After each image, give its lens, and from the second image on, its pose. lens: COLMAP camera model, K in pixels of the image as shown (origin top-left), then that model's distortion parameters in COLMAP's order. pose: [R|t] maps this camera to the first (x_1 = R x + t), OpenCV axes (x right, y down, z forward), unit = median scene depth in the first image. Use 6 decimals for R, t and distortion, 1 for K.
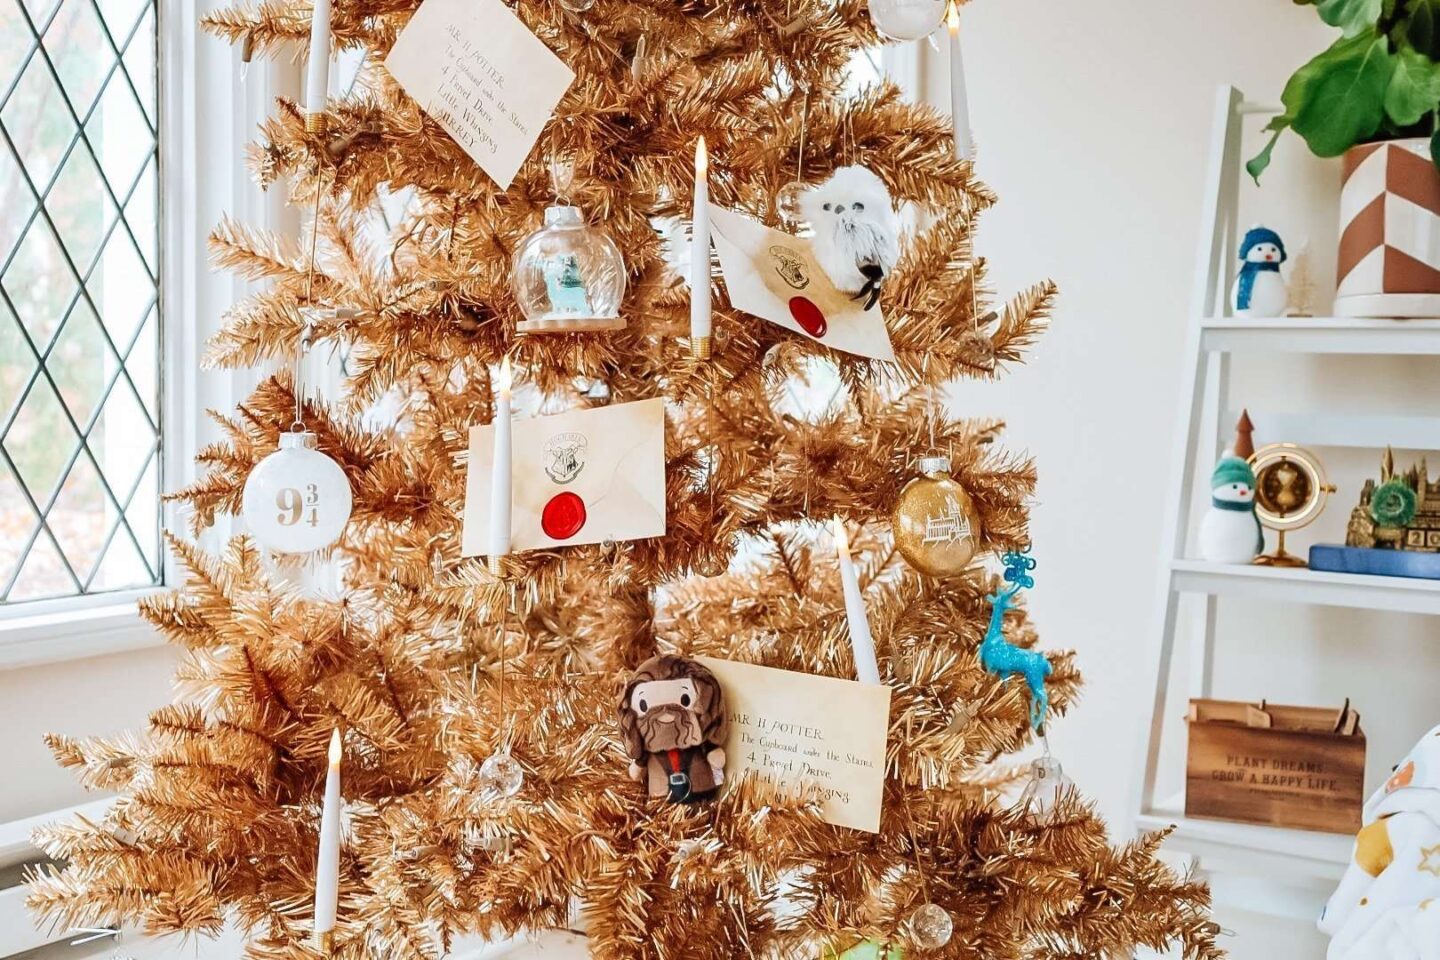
lens RADIAL K [[1648.0, 0, 730.6], [0, 1648.0, 486.7], [0, 0, 1]] dist [-0.013048, 0.044387]
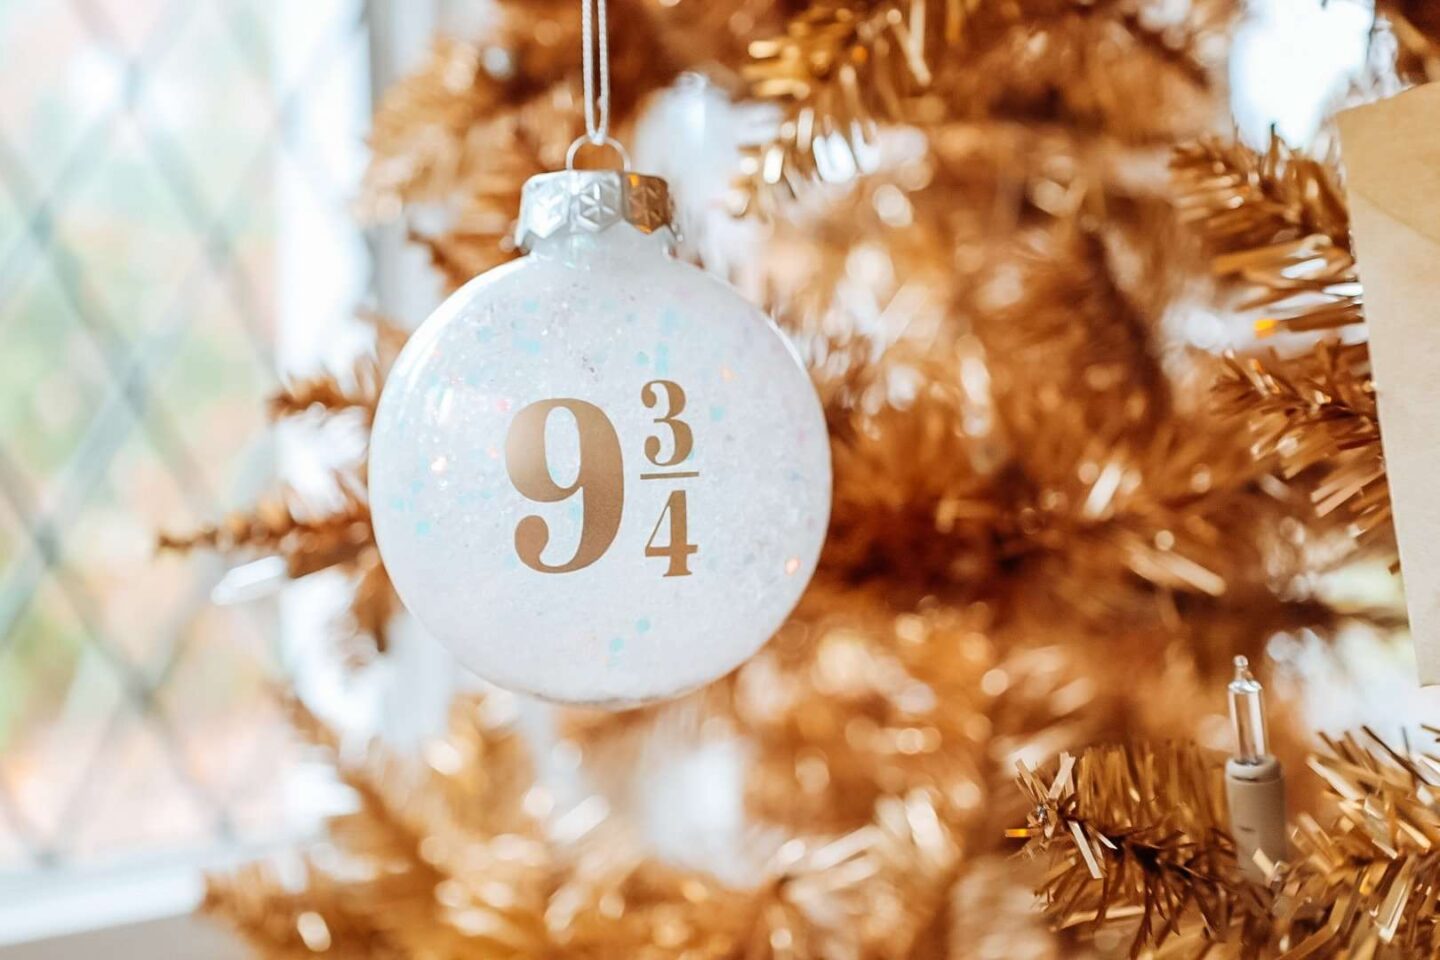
lens RADIAL K [[1648.0, 0, 730.6], [0, 1648.0, 486.7], [0, 0, 1]] dist [-0.013048, 0.044387]
pose [[0.980084, -0.059179, -0.189562, -0.189274], [0.035182, 0.991209, -0.127545, 0.037640], [0.195443, 0.118336, 0.973549, 0.730432]]
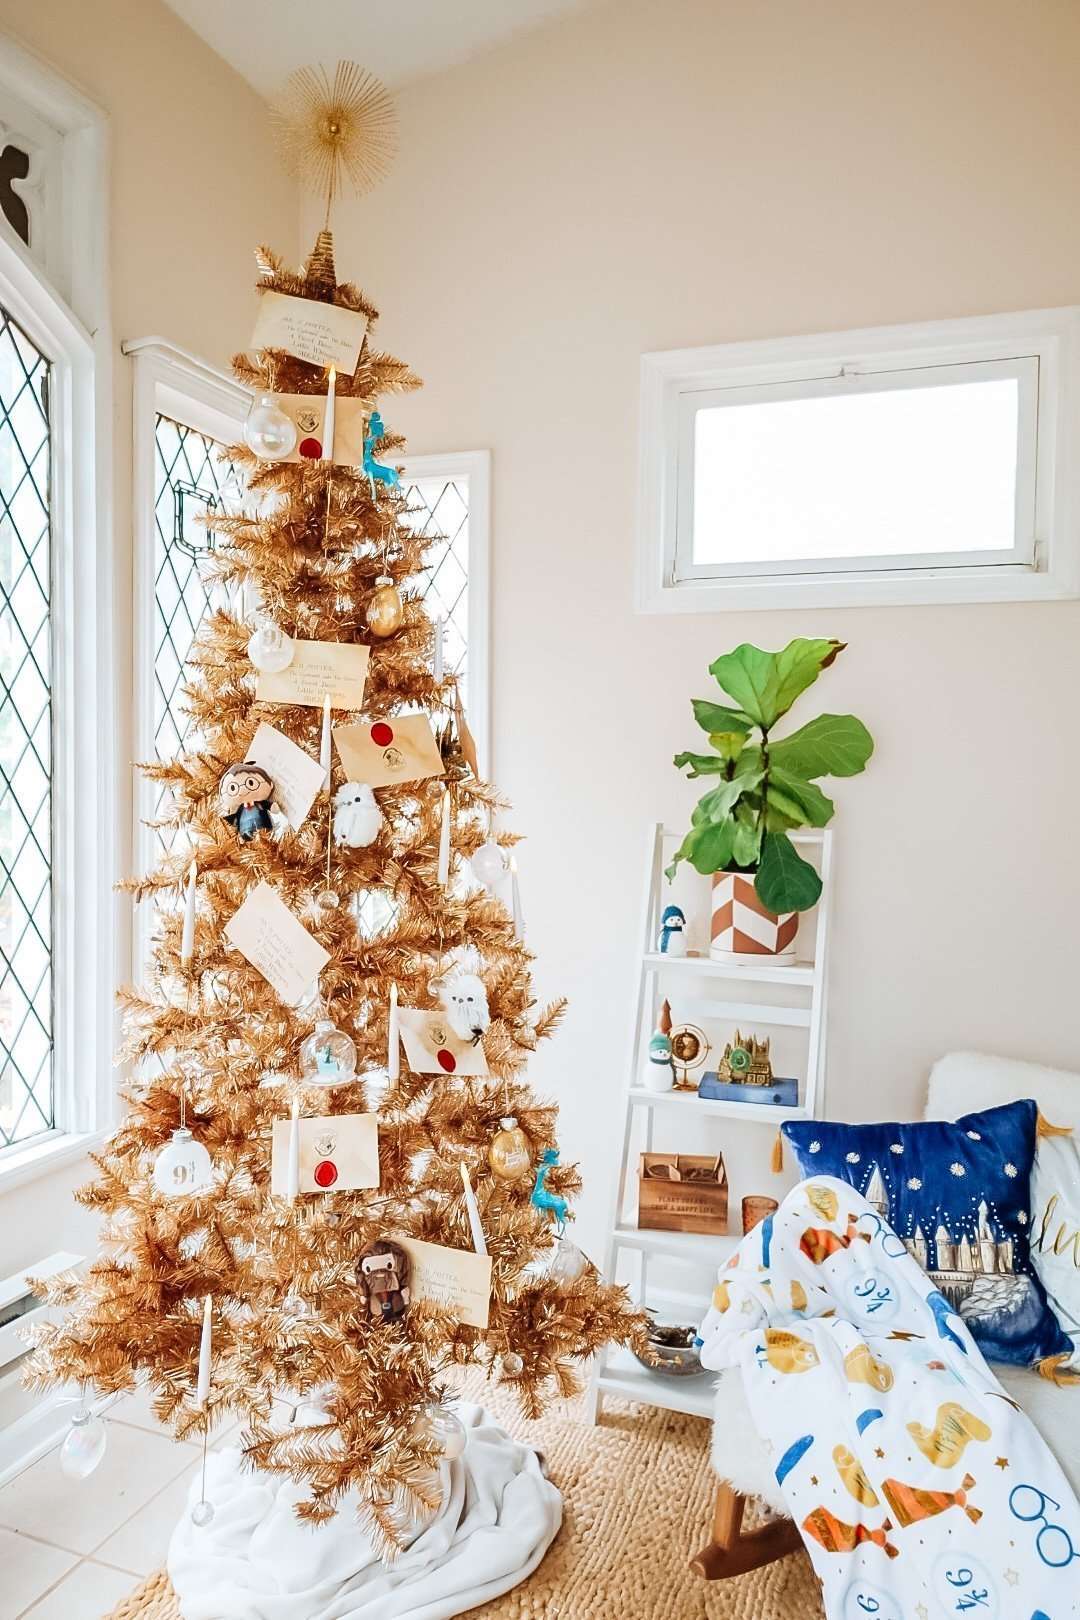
lens RADIAL K [[1122.5, 0, 540.0], [0, 1122.5, 810.0], [0, 0, 1]] dist [0.002366, 0.003906]
pose [[0.985032, -0.011146, 0.172011, -0.068027], [0.014345, 0.999746, -0.017364, -0.356426], [-0.171773, 0.019572, 0.984942, -0.348775]]
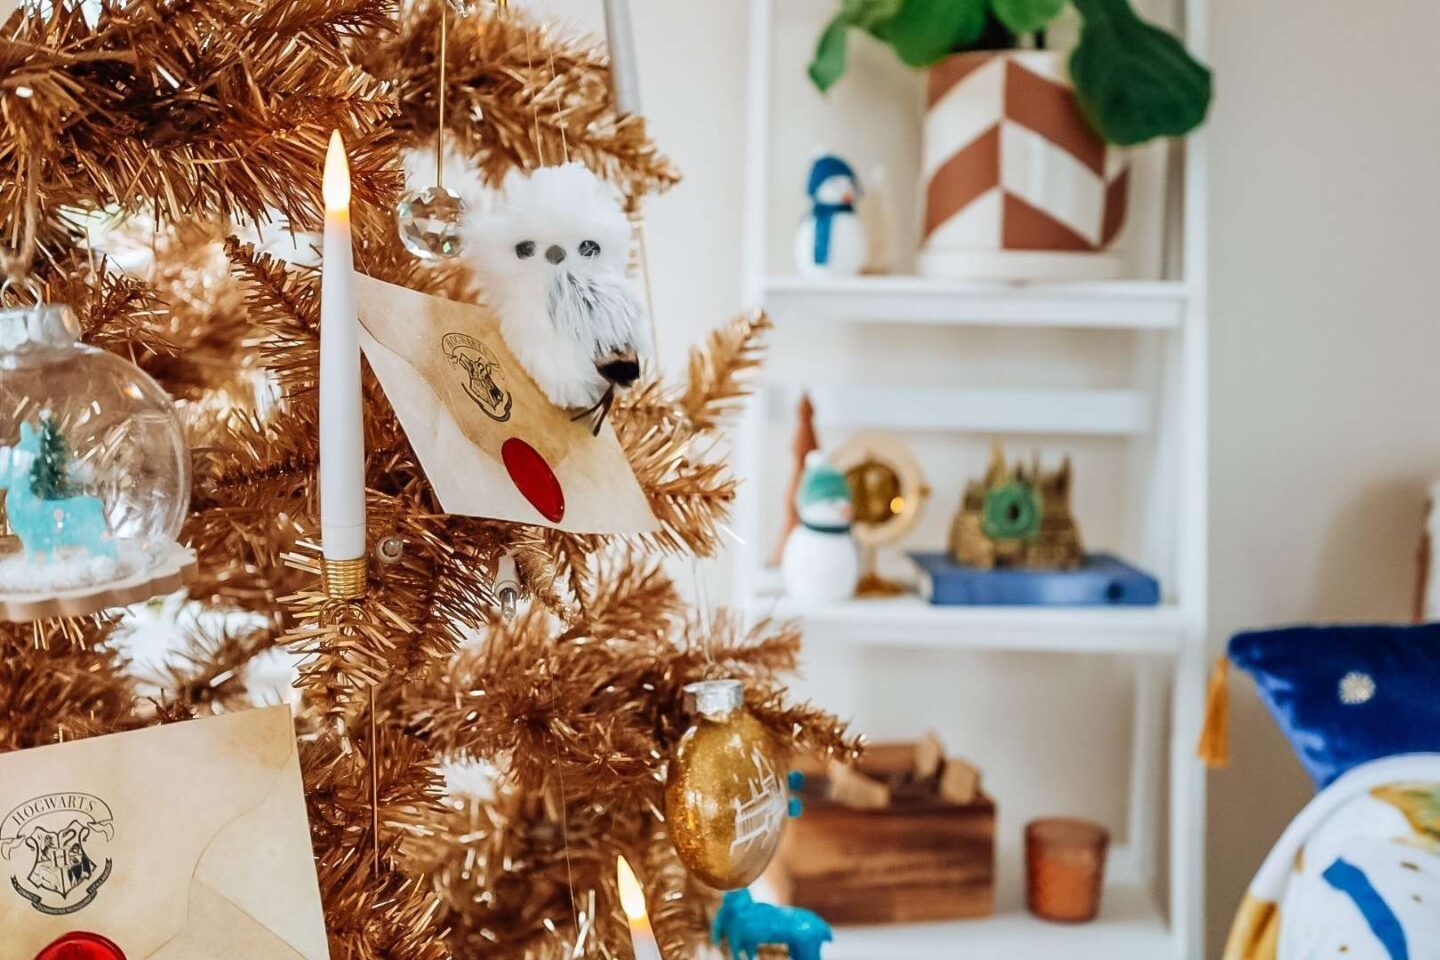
lens RADIAL K [[1648.0, 0, 730.6], [0, 1648.0, 486.7], [0, 0, 1]] dist [-0.013048, 0.044387]
pose [[0.880686, -0.094179, 0.464243, -0.126727], [0.036690, 0.990655, 0.131367, -0.154063], [-0.472277, -0.098660, 0.875911, 0.486924]]
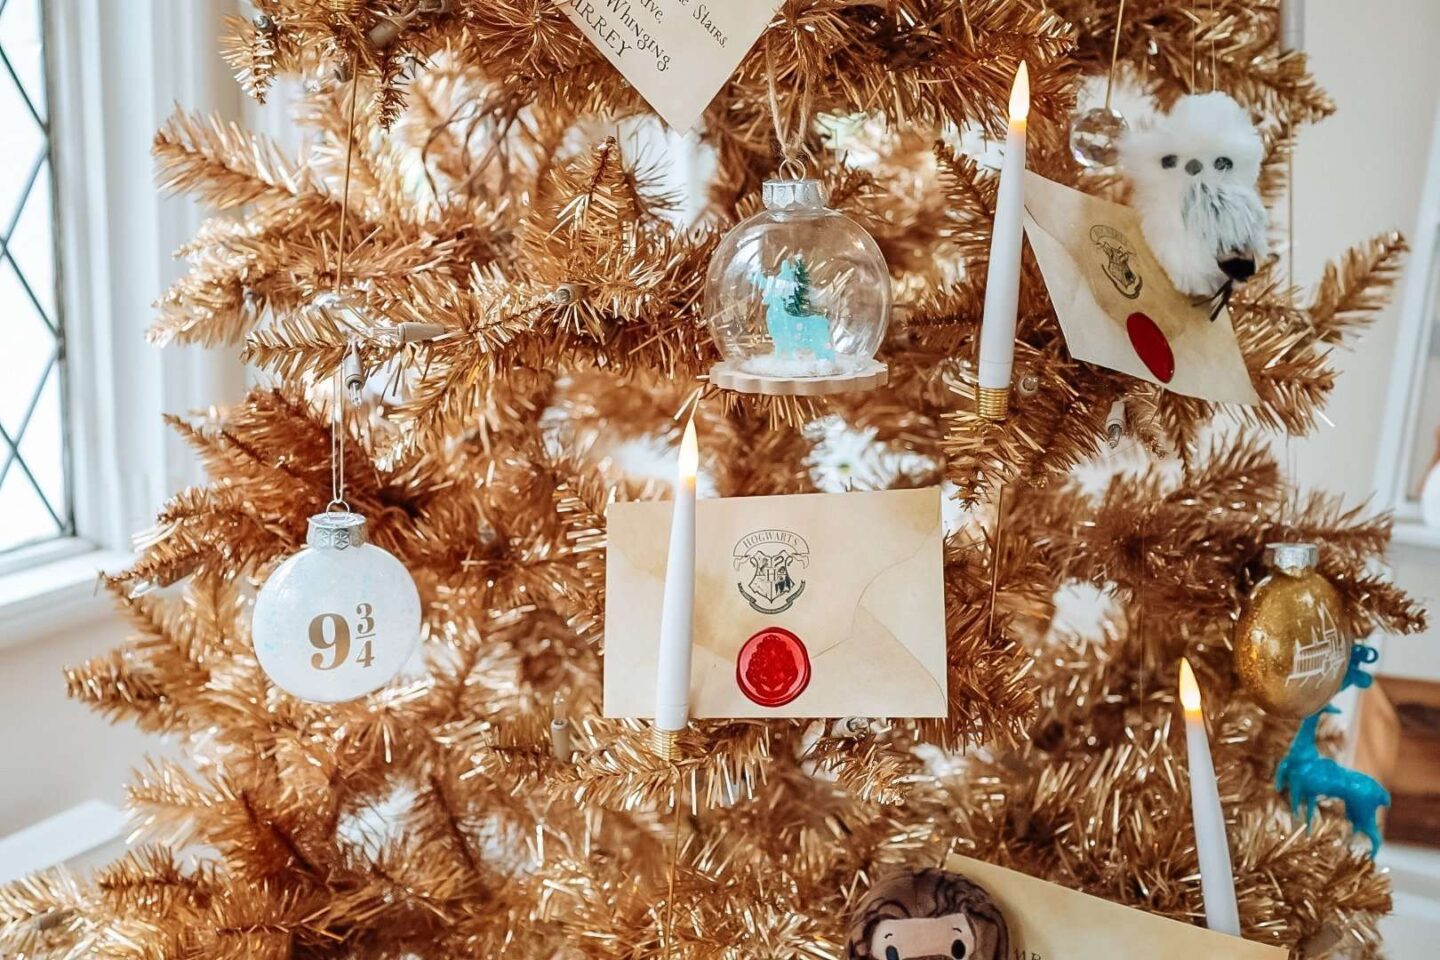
lens RADIAL K [[1648.0, 0, 730.6], [0, 1648.0, 486.7], [0, 0, 1]] dist [-0.013048, 0.044387]
pose [[0.997025, 0.008617, 0.076592, -0.151142], [-0.021547, 0.985272, 0.169634, -0.143400], [-0.074002, -0.170779, 0.982526, 0.352100]]
